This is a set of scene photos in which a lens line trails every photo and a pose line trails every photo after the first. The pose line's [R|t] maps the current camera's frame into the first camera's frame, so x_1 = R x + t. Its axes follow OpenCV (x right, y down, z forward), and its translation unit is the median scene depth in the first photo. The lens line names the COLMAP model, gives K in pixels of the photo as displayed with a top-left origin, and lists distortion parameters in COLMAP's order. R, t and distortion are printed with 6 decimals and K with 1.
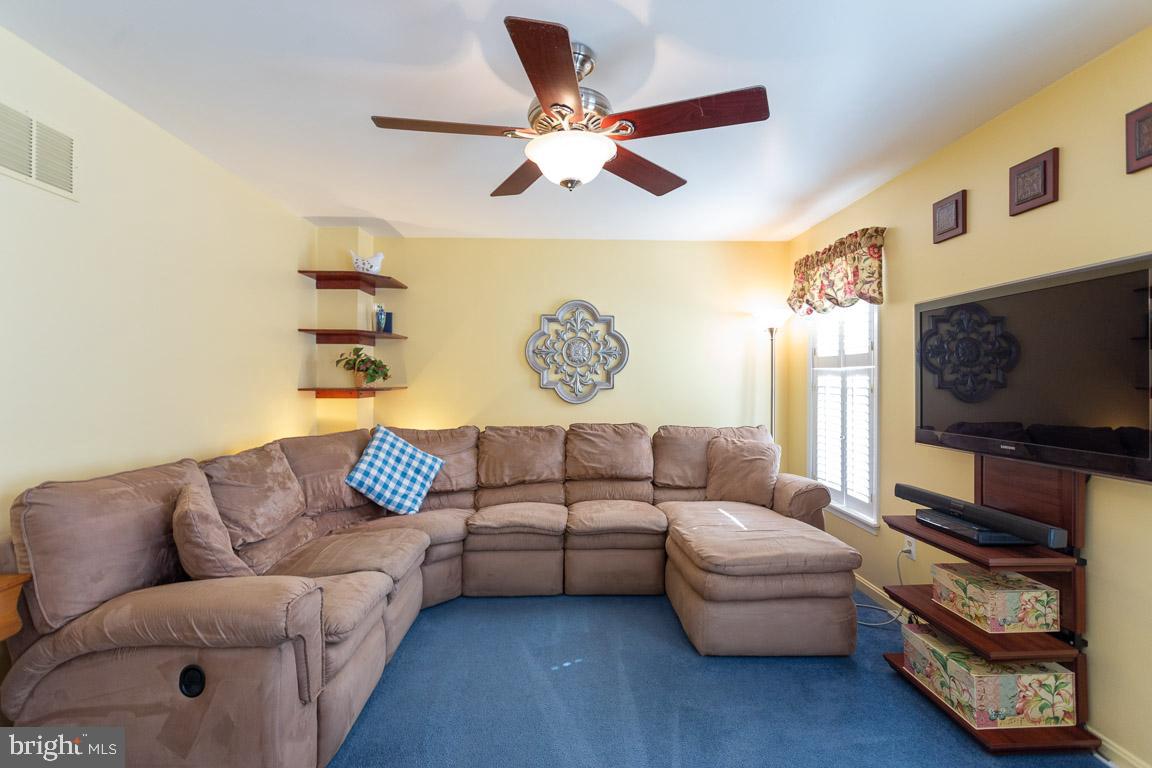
lens RADIAL K [[556.0, 0, 575.3], [0, 556.0, 379.7], [0, 0, 1]] dist [0.003992, 0.002758]
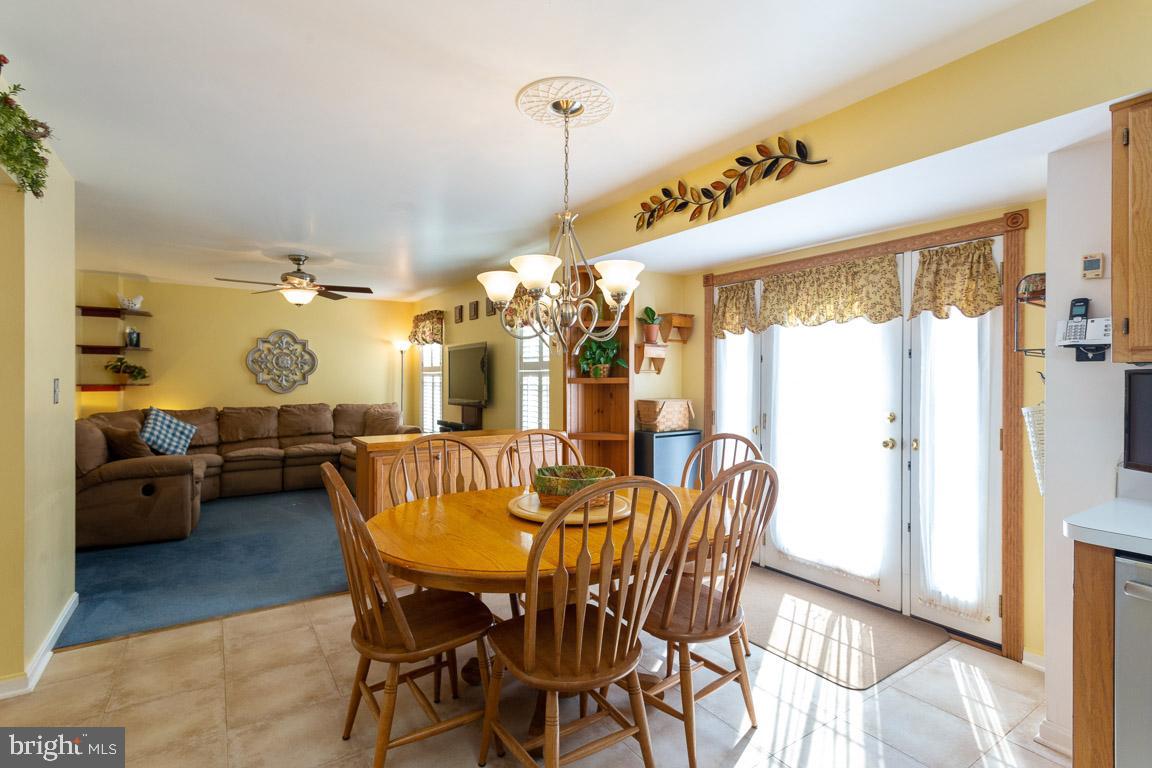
lens RADIAL K [[556.0, 0, 570.2], [0, 556.0, 381.0], [0, 0, 1]] dist [0.003992, 0.002758]
pose [[0.857502, -0.003684, 0.514468, -0.133833], [0.001971, 0.999991, 0.003875, 0.002715], [-0.514477, -0.002309, 0.857501, -0.976418]]
